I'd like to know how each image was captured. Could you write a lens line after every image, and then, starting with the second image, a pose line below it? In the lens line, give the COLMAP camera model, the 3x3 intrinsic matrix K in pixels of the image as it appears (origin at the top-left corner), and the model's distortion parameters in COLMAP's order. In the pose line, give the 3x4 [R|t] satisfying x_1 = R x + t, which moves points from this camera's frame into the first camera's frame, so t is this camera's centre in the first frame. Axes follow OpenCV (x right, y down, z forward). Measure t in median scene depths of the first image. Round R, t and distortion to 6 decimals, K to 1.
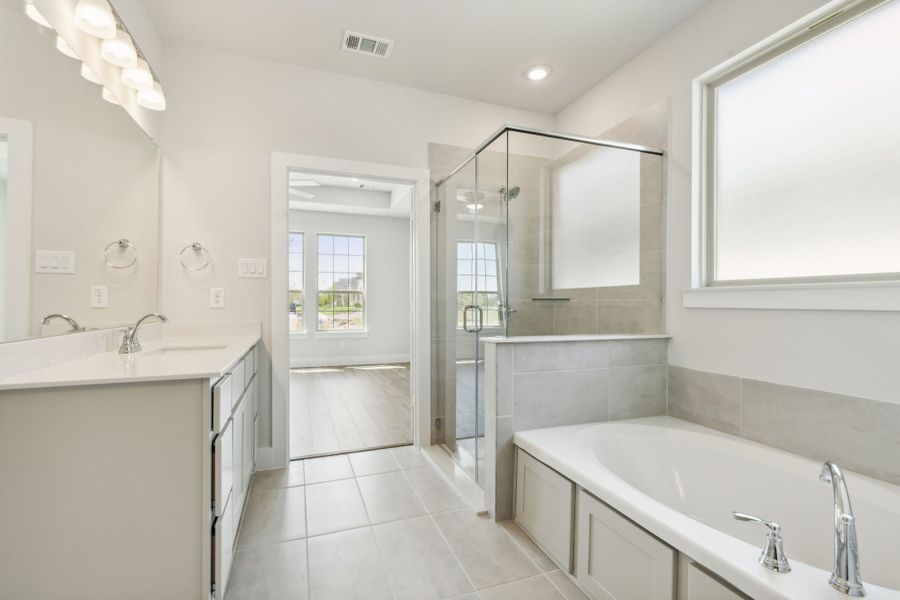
lens RADIAL K [[411.5, 0, 452.8], [0, 411.5, 303.2], [0, 0, 1]] dist [0.010795, -0.002310]
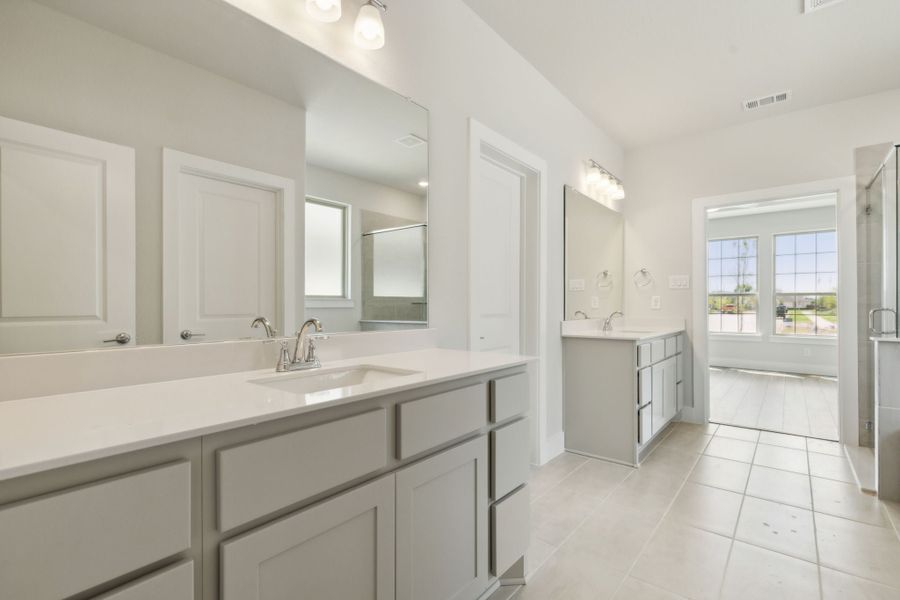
lens RADIAL K [[411.5, 0, 447.5], [0, 411.5, 300.4], [0, 0, 1]] dist [0.010795, -0.002310]
pose [[0.497192, -0.012863, -0.867545, 0.376698], [0.000255, 0.999892, -0.014679, 0.000854], [0.867641, 0.007077, 0.497141, -0.440873]]
